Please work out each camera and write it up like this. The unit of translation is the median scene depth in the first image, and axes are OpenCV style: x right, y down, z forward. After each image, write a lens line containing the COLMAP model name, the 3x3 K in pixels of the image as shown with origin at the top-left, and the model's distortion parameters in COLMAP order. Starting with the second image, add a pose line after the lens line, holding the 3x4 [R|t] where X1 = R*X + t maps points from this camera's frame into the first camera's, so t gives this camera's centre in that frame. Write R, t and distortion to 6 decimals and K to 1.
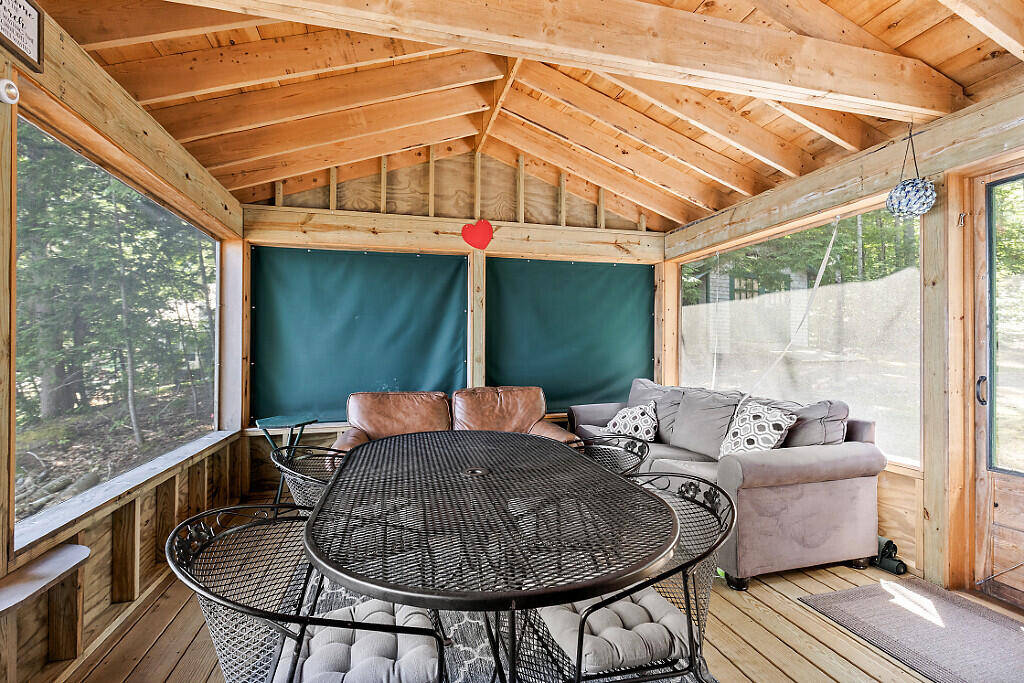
lens RADIAL K [[460.1, 0, 515.4], [0, 460.1, 342.8], [0, 0, 1]] dist [-0.001000, 0.000923]
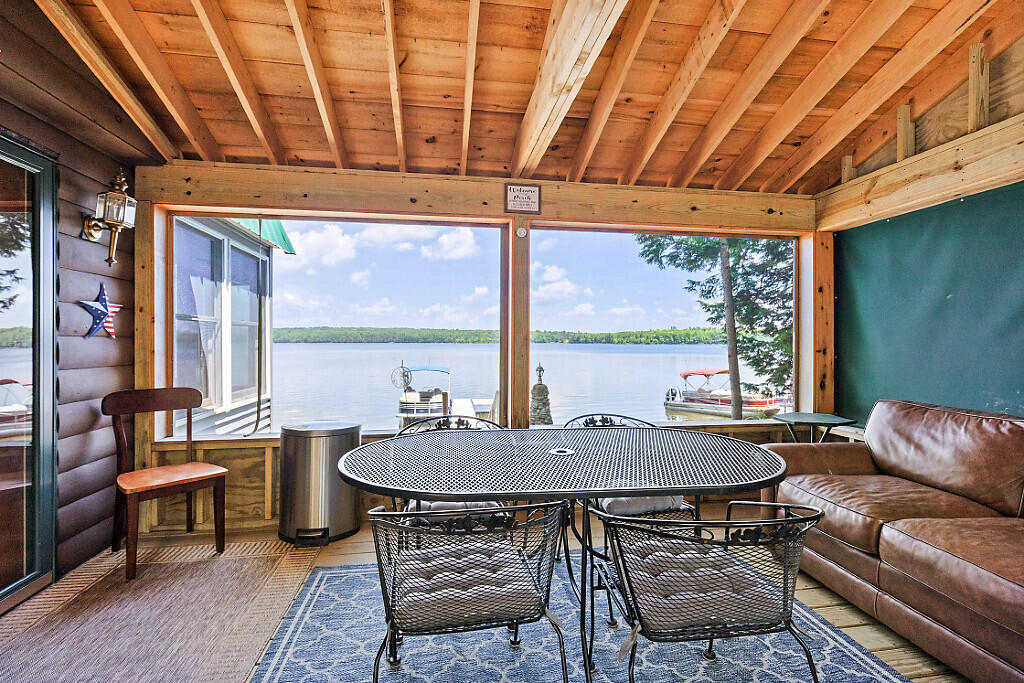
lens RADIAL K [[460.1, 0, 511.9], [0, 460.1, 342.7], [0, 0, 1]] dist [-0.001000, 0.000923]
pose [[-0.093871, 0.002039, -0.995582, 0.437056], [0.008277, 0.999965, 0.001268, 0.009569], [0.995550, -0.008121, -0.093884, 0.422692]]
